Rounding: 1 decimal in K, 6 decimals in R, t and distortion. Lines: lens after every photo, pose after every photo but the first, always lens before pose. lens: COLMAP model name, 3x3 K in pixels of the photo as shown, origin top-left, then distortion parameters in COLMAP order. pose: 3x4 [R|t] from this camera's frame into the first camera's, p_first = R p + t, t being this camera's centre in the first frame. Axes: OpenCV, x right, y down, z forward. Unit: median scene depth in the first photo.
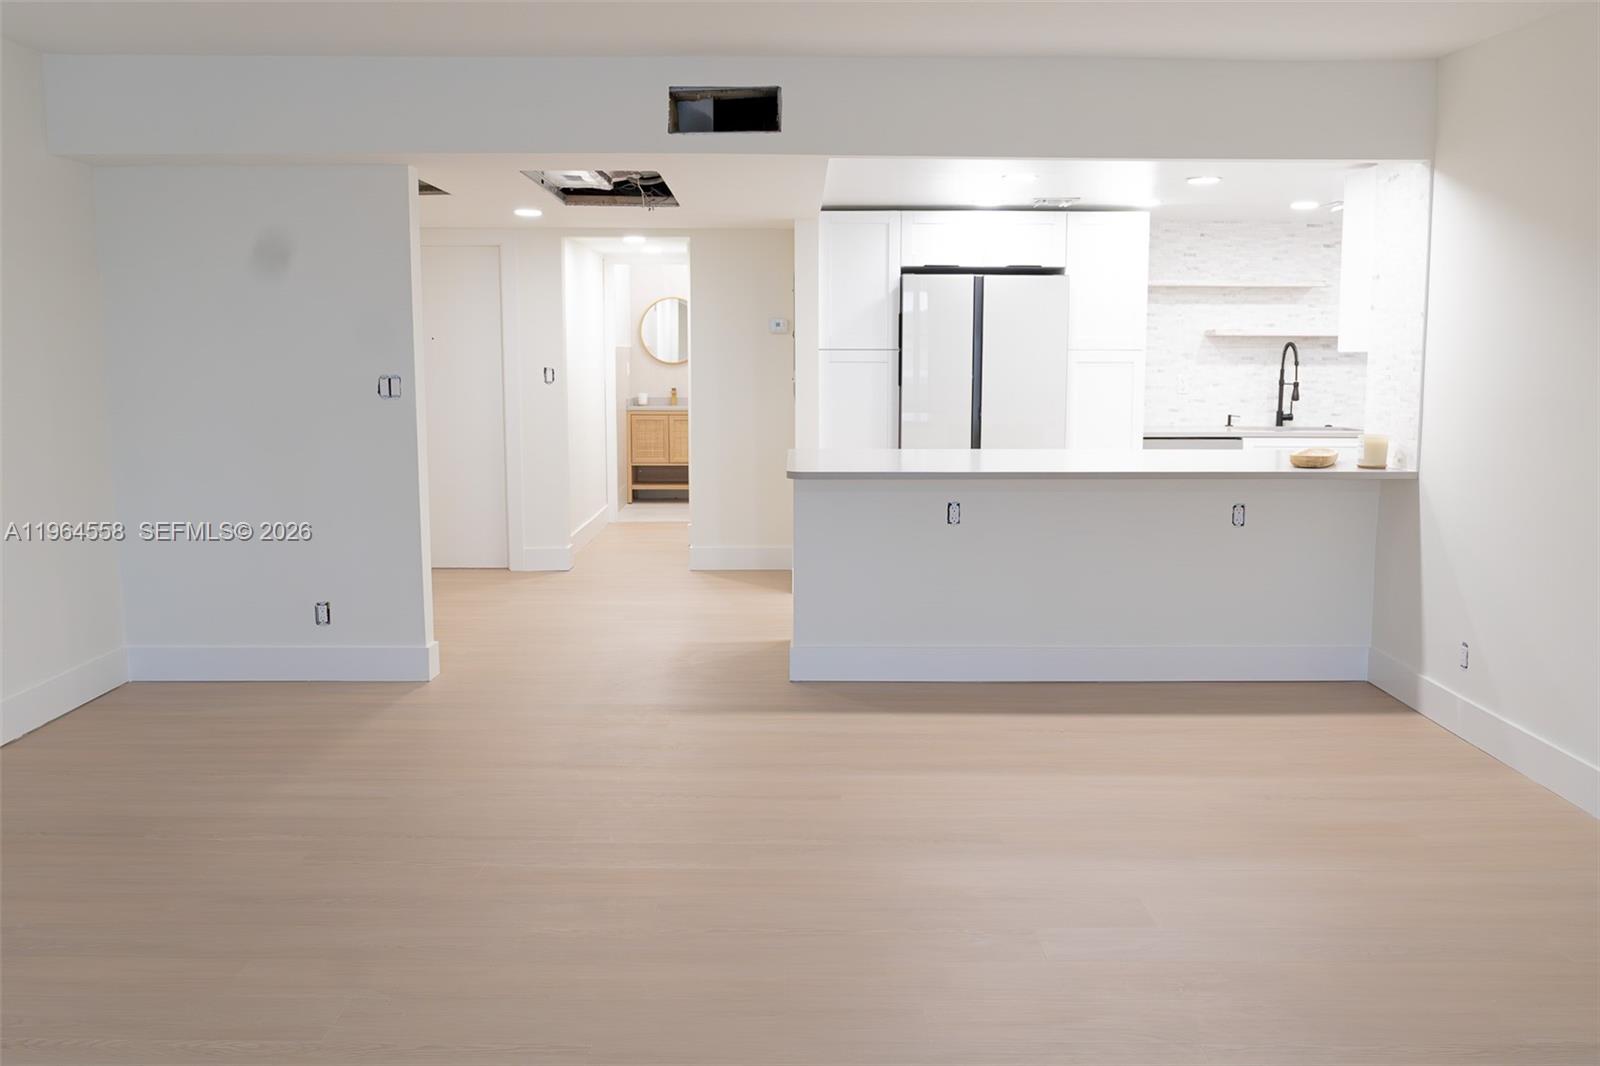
lens RADIAL K [[1329.1, 0, 800.0], [0, 1329.1, 533.0], [0, 0, 1]] dist [-0.002282, -0.000194]
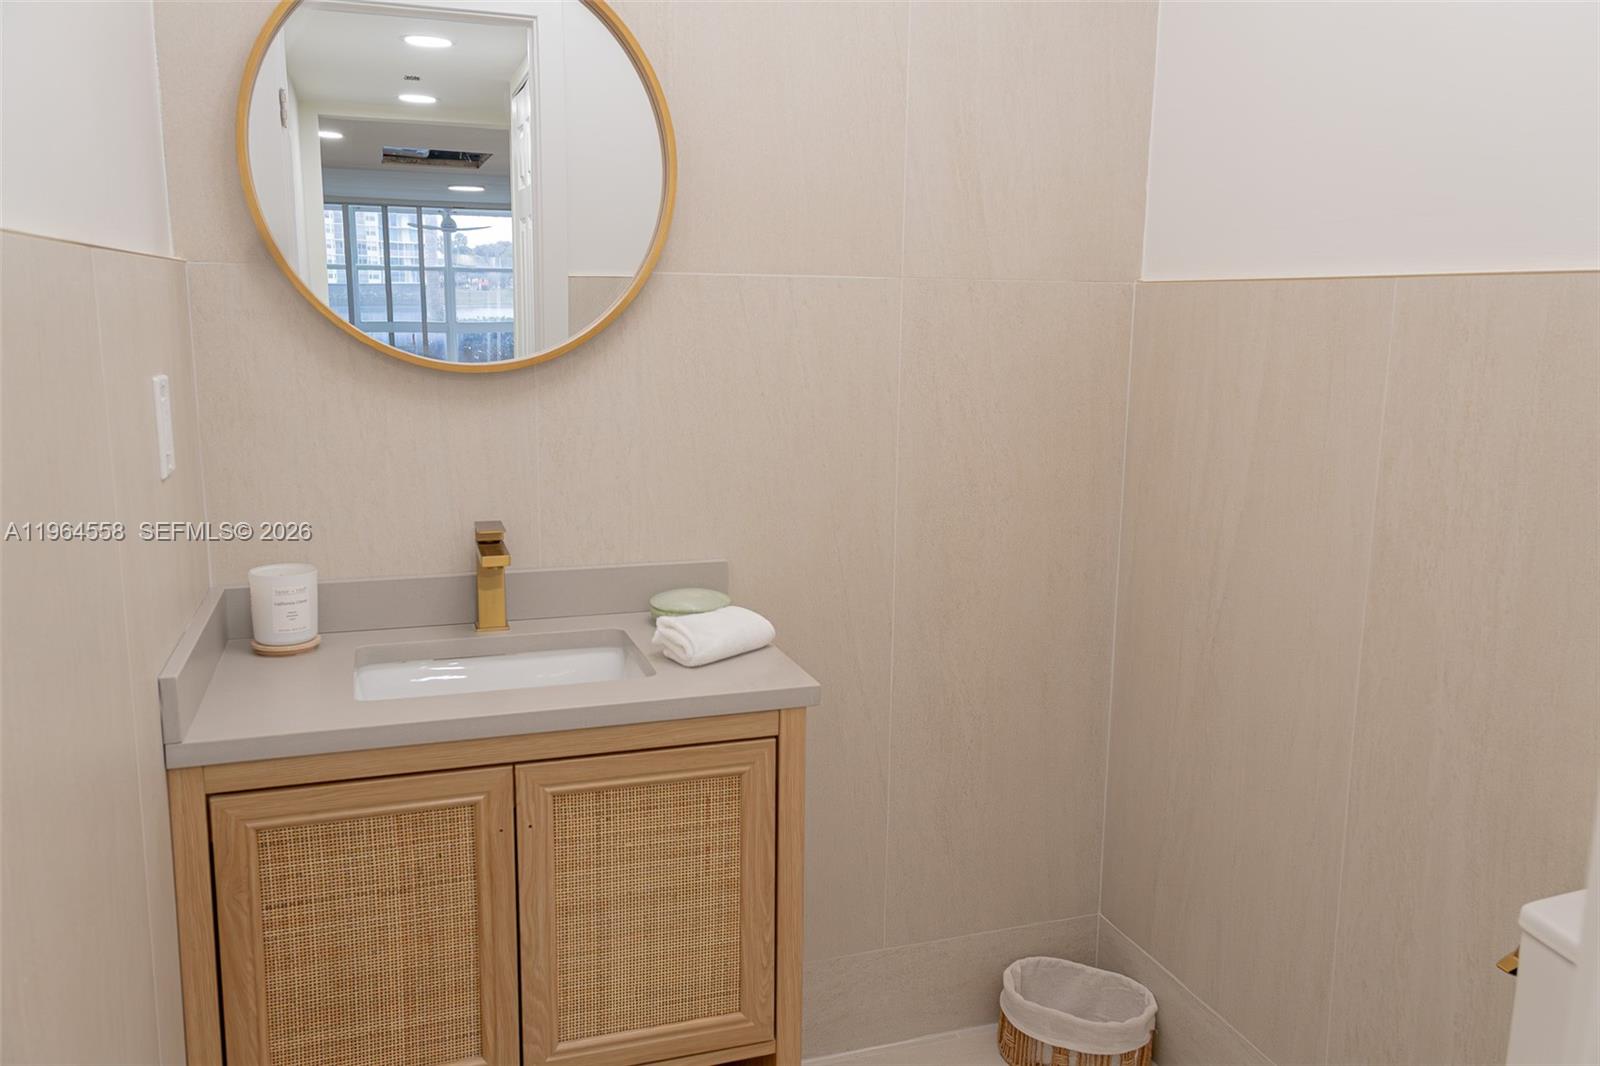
lens RADIAL K [[1232.5, 0, 803.6], [0, 1232.5, 526.4], [0, 0, 1]] dist [0.007453, 0.033104]
pose [[0.947972, -0.049072, 0.314550, -0.106969], [0.035540, 0.998185, 0.048616, -0.115898], [-0.316364, -0.034908, 0.947995, 0.854919]]
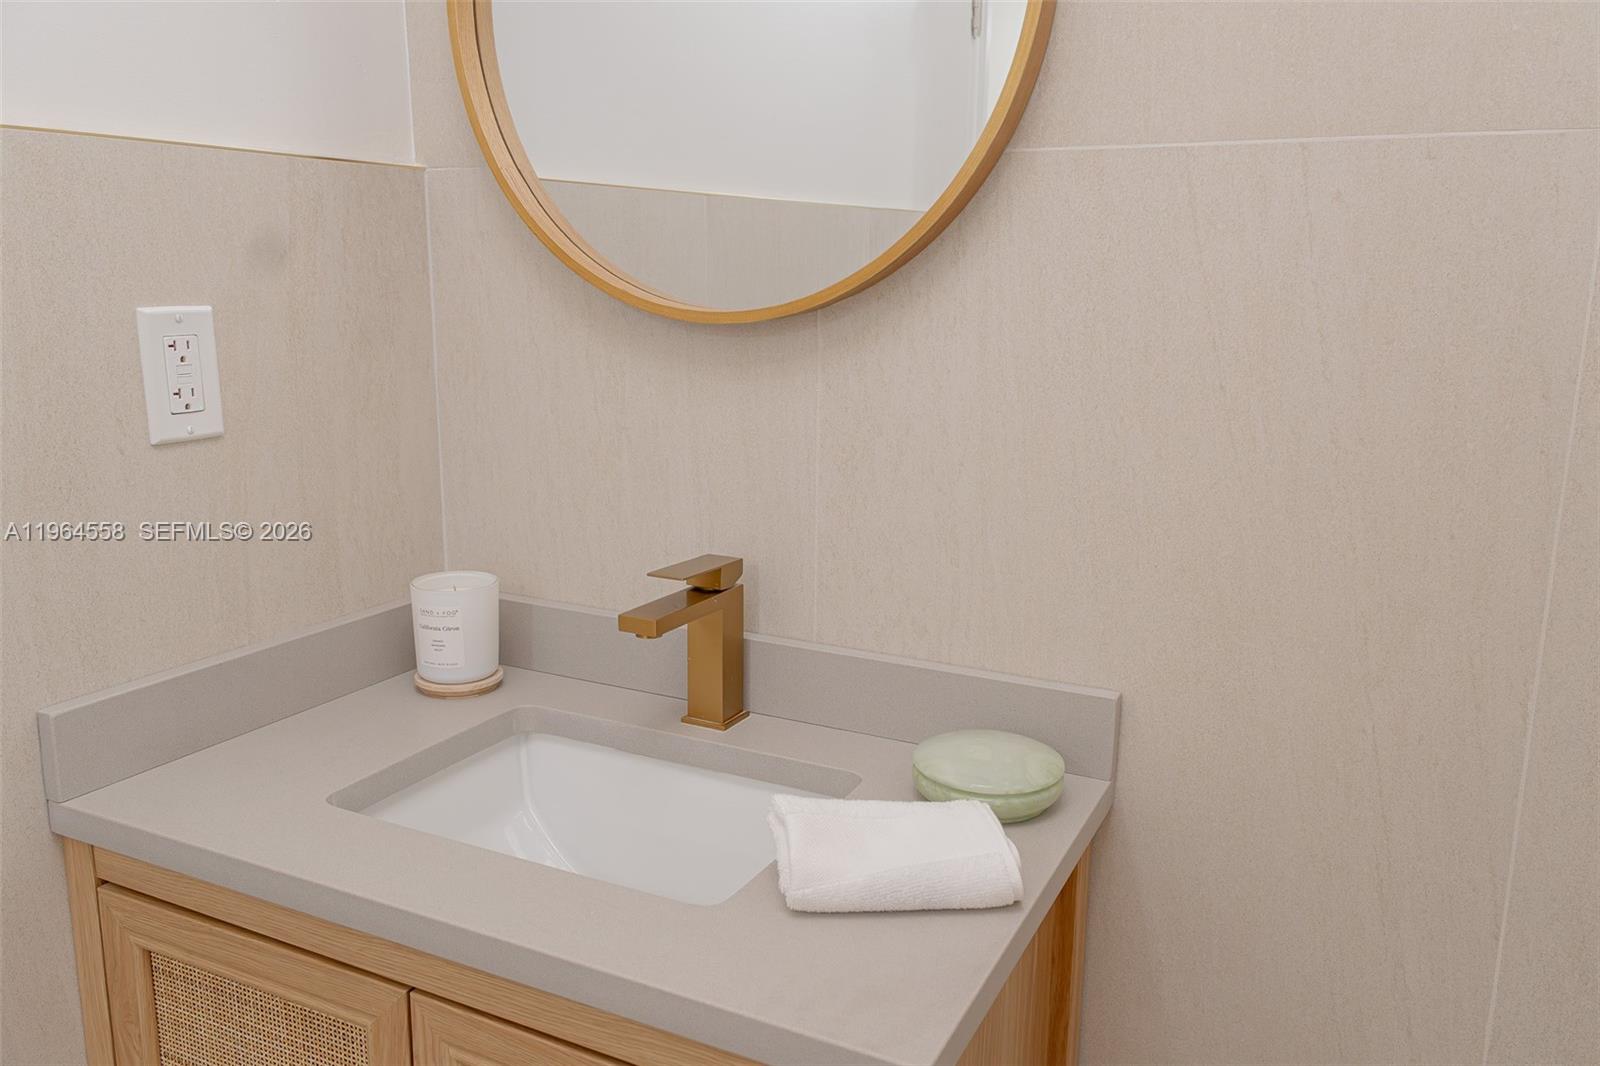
lens RADIAL K [[1232.5, 0, 803.6], [0, 1232.5, 526.4], [0, 0, 1]] dist [0.007453, 0.033104]
pose [[0.895308, 0.095582, -0.435073, -0.047981], [-0.069098, 0.994685, 0.076333, -0.120778], [0.440056, -0.038279, 0.897154, 0.926831]]
